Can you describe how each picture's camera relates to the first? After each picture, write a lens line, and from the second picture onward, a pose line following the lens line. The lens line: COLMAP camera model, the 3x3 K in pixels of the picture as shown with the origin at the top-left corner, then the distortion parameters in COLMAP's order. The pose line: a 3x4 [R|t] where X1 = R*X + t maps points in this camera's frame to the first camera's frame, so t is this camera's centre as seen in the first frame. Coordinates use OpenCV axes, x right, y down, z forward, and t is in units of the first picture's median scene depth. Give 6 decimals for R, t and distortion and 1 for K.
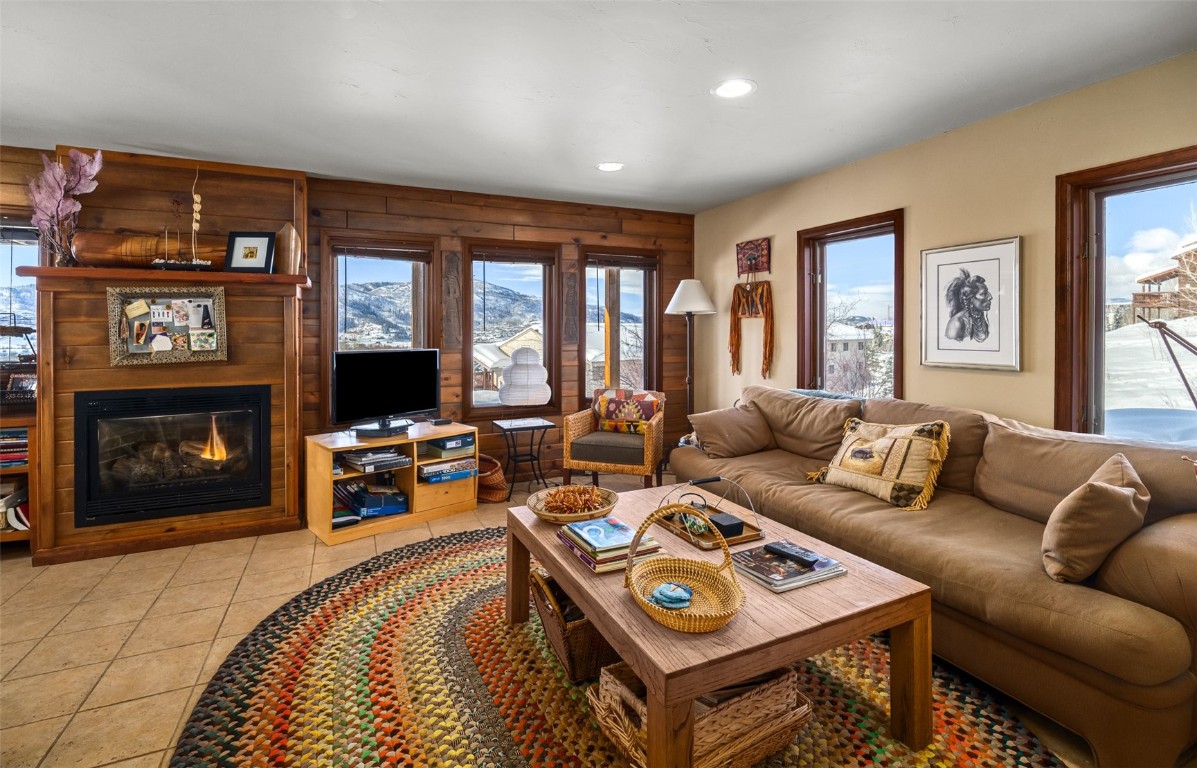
lens RADIAL K [[559.9, 0, 579.5], [0, 559.9, 328.1], [0, 0, 1]] dist [0.001740, 0.000296]
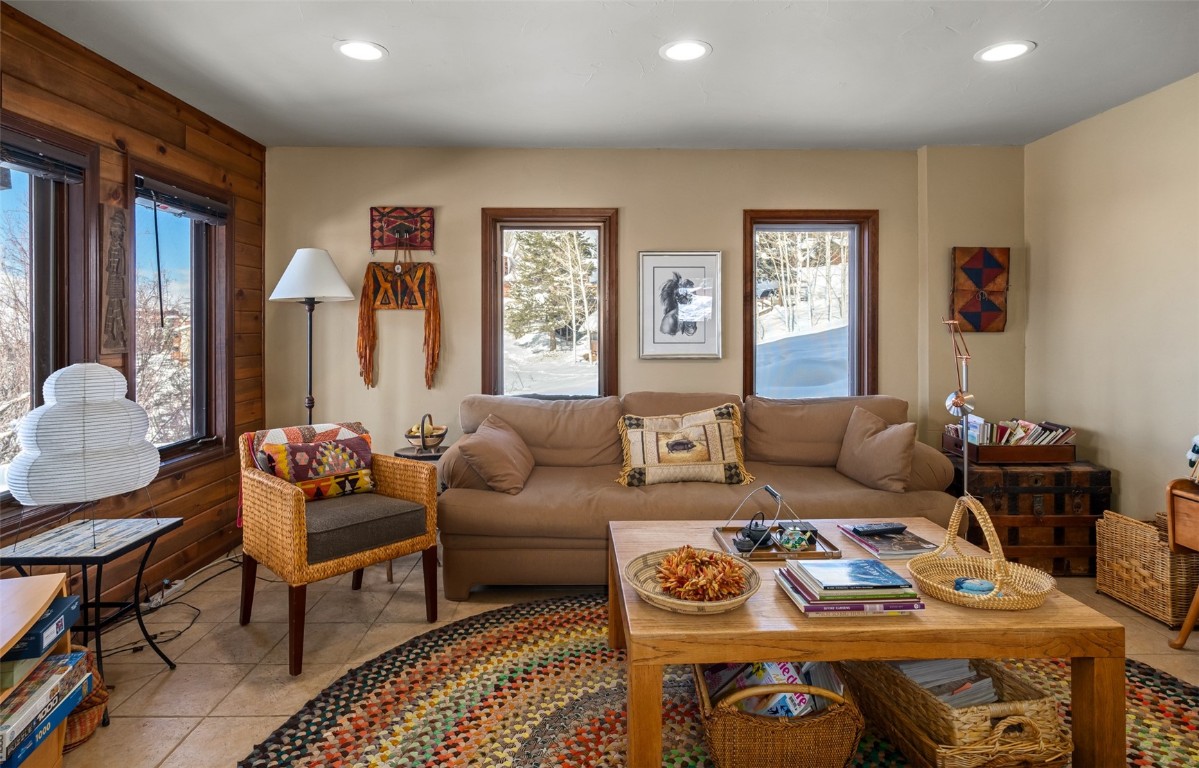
lens RADIAL K [[648.1, 0, 633.7], [0, 648.1, 323.2], [0, 0, 1]] dist [0.002139, 0.000879]
pose [[0.371883, 0.003558, 0.928273, -0.489840], [-0.003383, 0.999991, -0.002478, 0.001816], [-0.928273, -0.002219, 0.371892, 0.488546]]
